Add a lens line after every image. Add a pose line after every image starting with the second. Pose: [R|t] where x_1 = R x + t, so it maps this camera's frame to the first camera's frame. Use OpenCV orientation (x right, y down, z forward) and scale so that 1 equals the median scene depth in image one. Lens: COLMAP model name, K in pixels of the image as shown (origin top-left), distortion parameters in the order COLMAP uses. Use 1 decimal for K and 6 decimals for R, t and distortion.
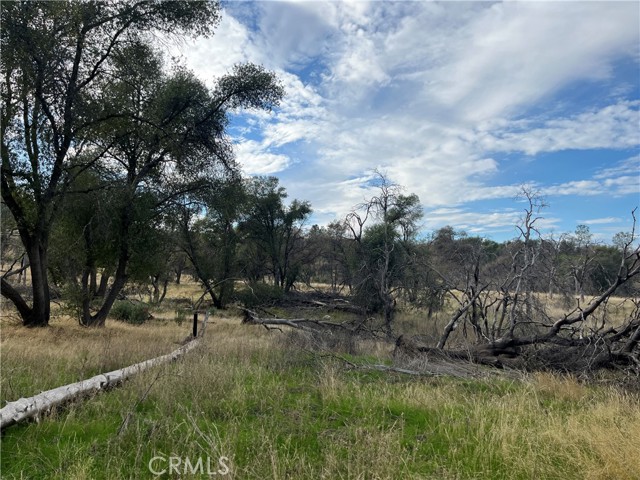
lens RADIAL K [[475.8, 0, 319.4], [0, 475.8, 243.6], [0, 0, 1]] dist [0.061867, -0.089682]
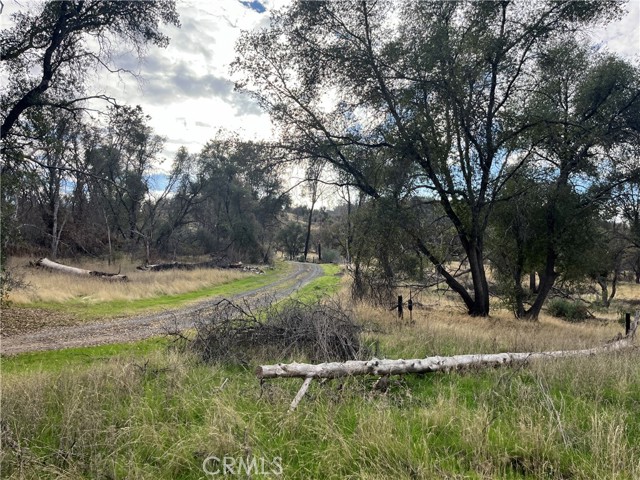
lens RADIAL K [[475.8, 0, 320.1], [0, 475.8, 239.7], [0, 0, 1]] dist [0.061867, -0.089682]
pose [[0.632318, -0.062063, -0.772219, 0.094185], [0.055829, 0.997845, -0.034482, 0.001667], [0.772695, -0.021309, 0.634420, -0.056844]]
